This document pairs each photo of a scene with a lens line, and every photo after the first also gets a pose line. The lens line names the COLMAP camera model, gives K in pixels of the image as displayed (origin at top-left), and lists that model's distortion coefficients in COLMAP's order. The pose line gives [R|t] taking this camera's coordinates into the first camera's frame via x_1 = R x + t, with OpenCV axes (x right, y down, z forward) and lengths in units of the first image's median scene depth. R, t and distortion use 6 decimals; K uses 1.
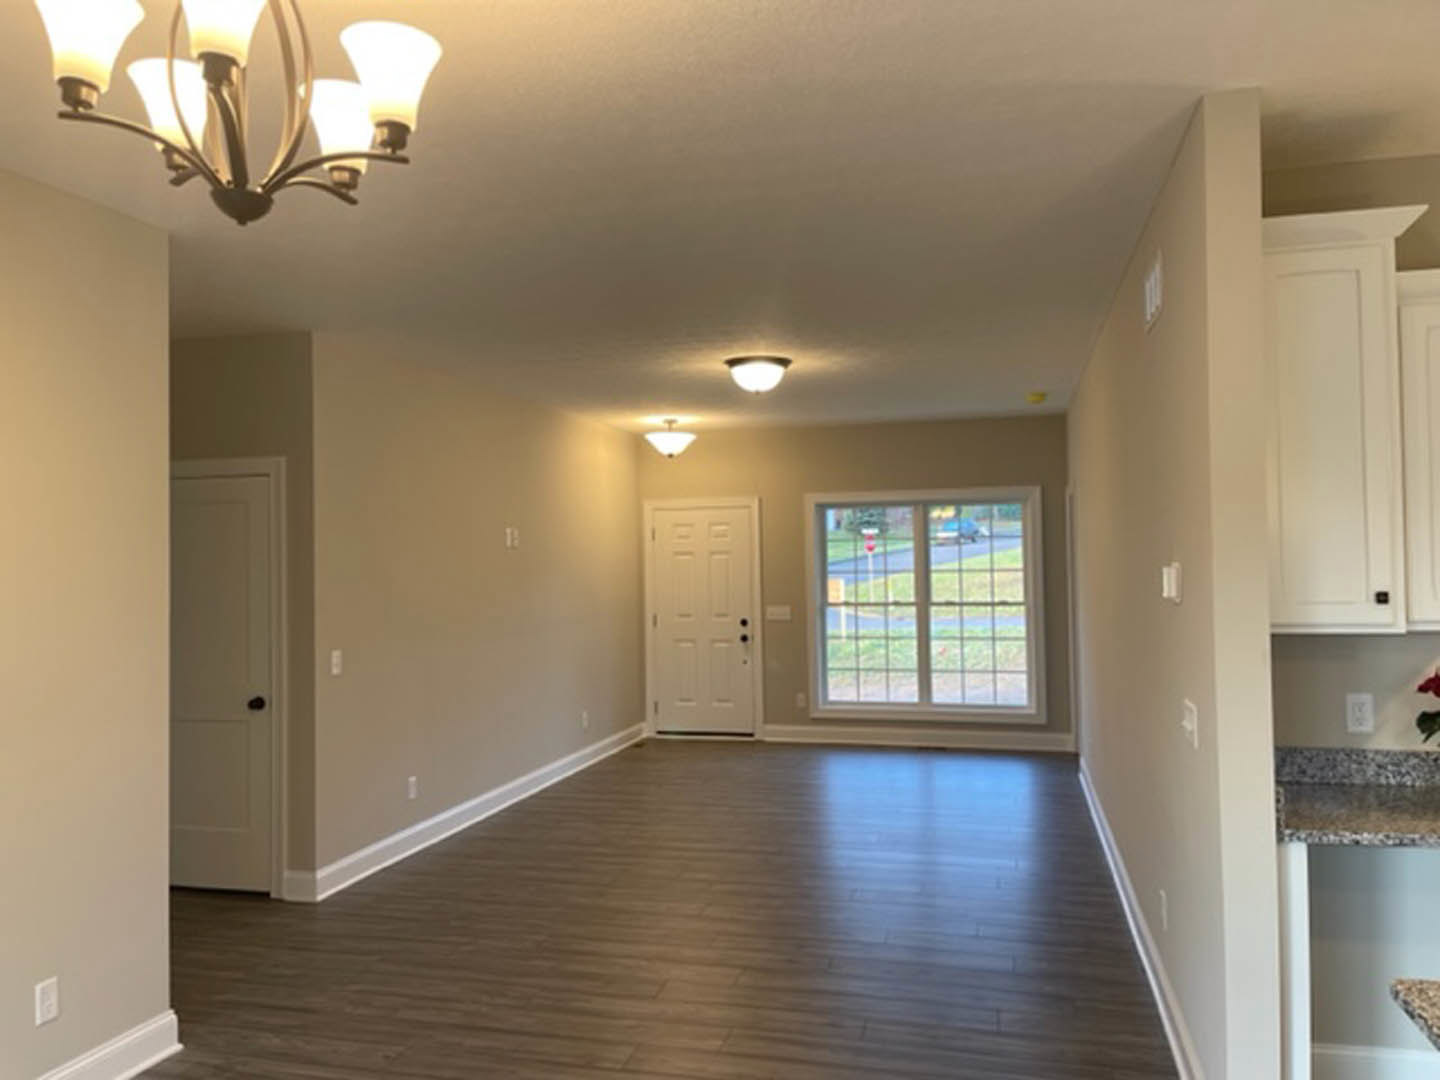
lens RADIAL K [[1058.1, 0, 720.0], [0, 1058.1, 540.0], [0, 0, 1]] dist [0.120022, -0.219241]
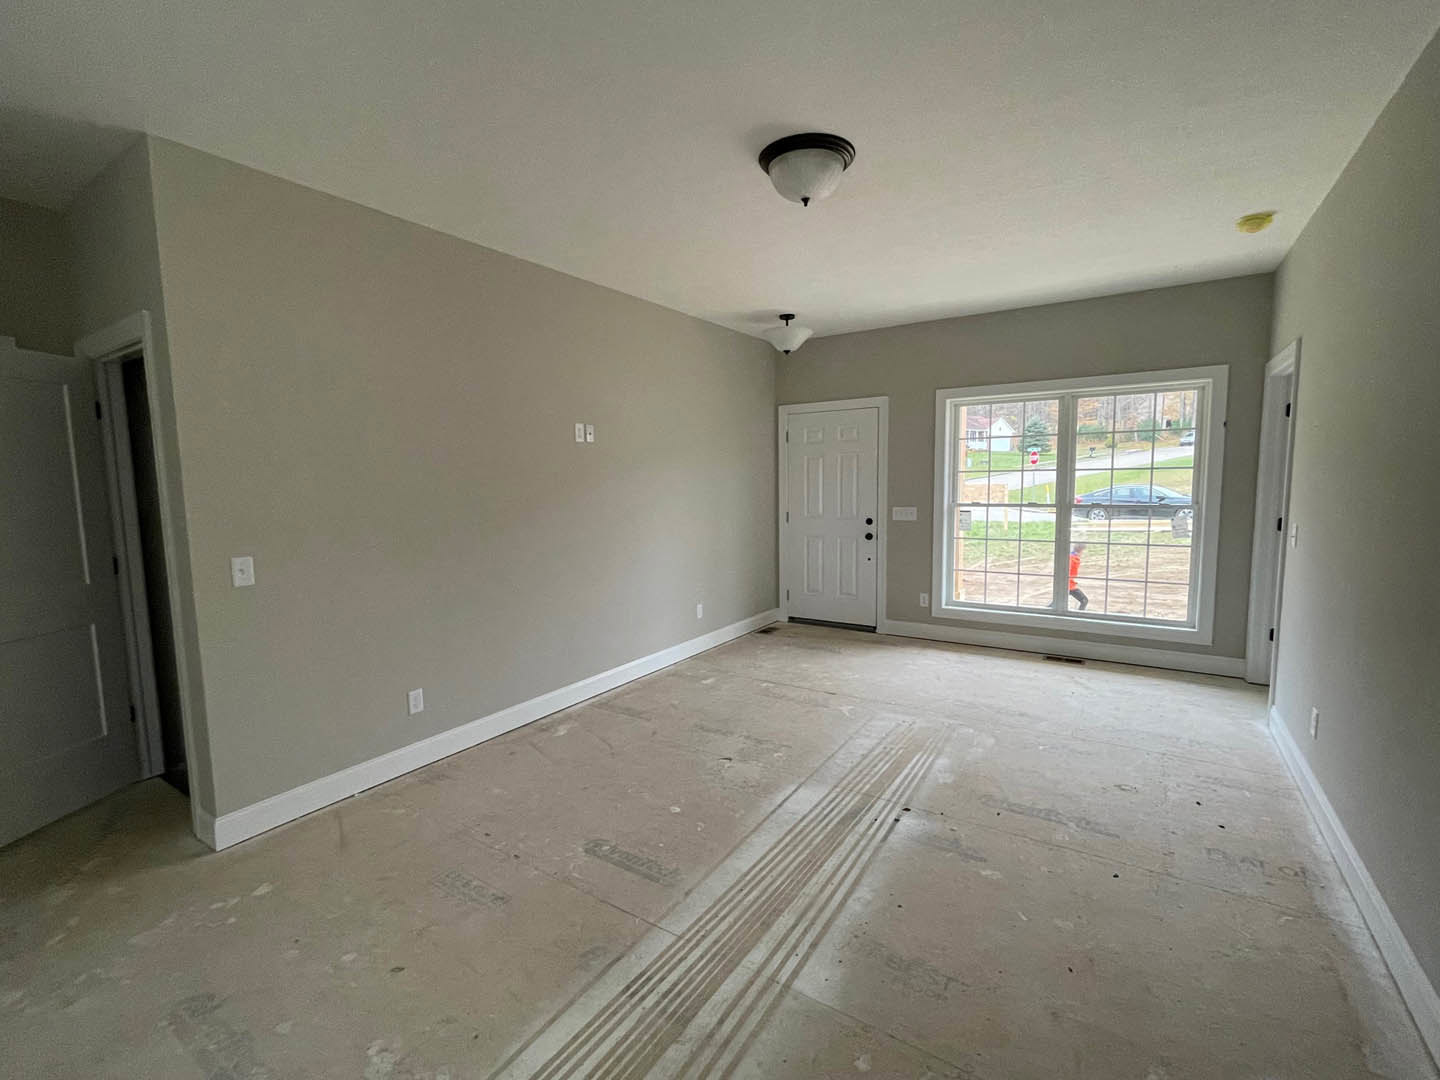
lens RADIAL K [[609.0, 0, 720.0], [0, 609.0, 540.0], [0, 0, 1]] dist [-0.041571, 0.000021]
pose [[0.942638, 0.032492, -0.332231, 0.085091], [0.011759, 0.991402, 0.130321, 0.018881], [0.333609, -0.126752, 0.934151, 0.419828]]
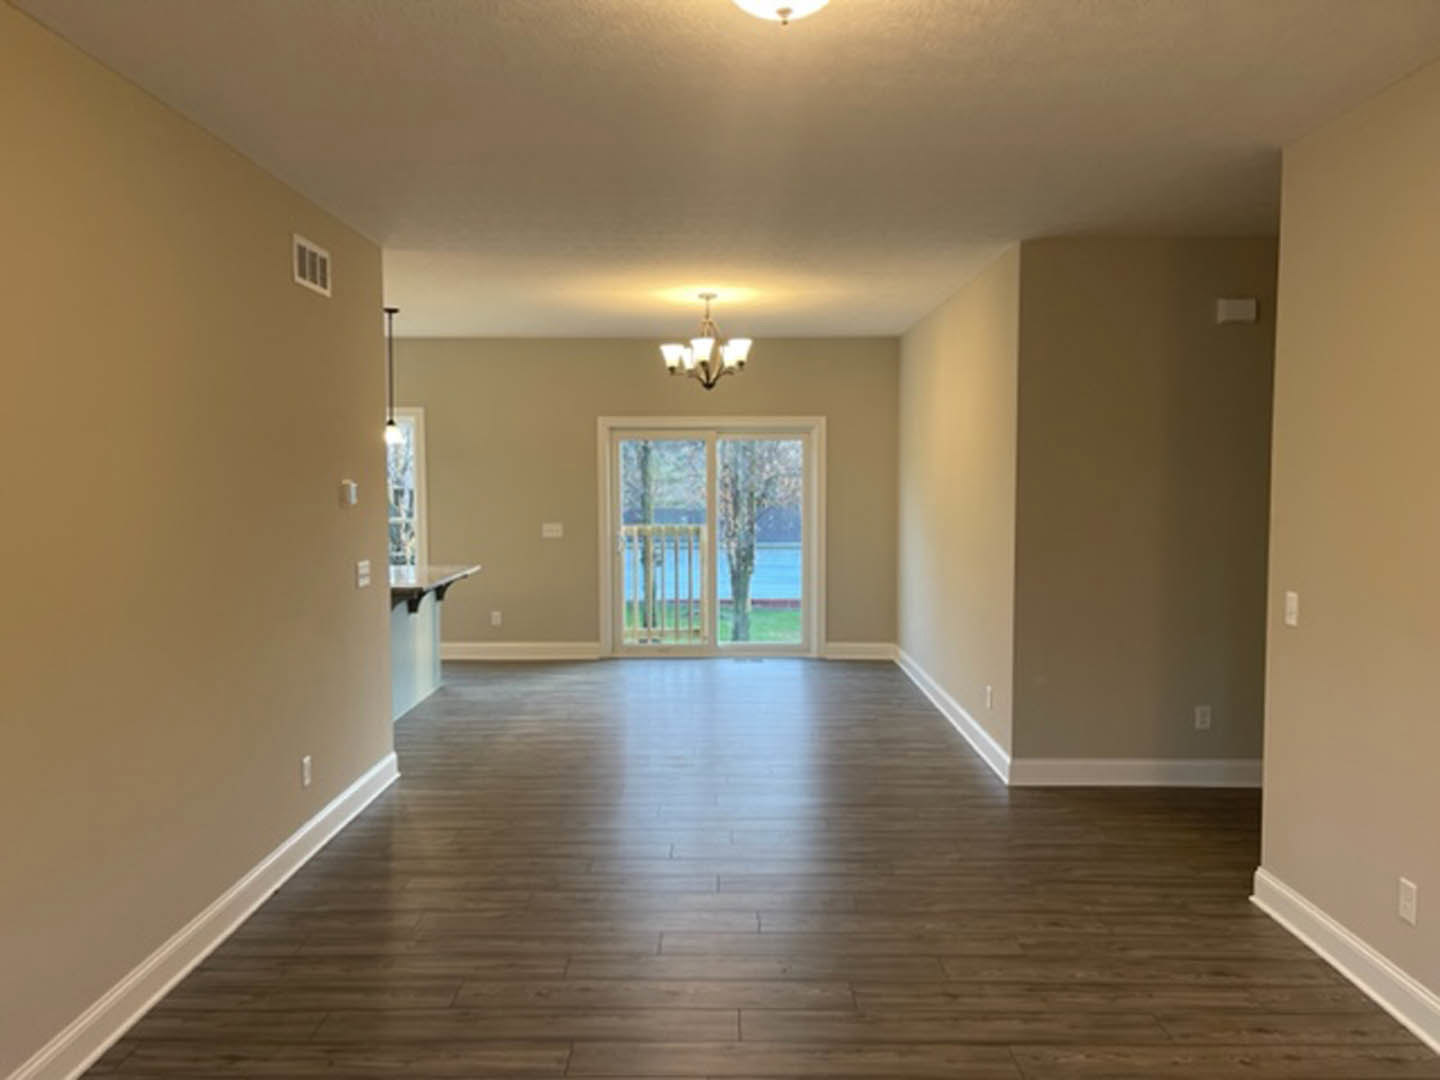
lens RADIAL K [[1058.1, 0, 720.0], [0, 1058.1, 540.0], [0, 0, 1]] dist [0.120022, -0.219241]
pose [[-0.966608, 0.036539, -0.253641, 0.097746], [0.027649, 0.998875, 0.038529, 0.016330], [0.254763, 0.030229, -0.966531, 0.841046]]
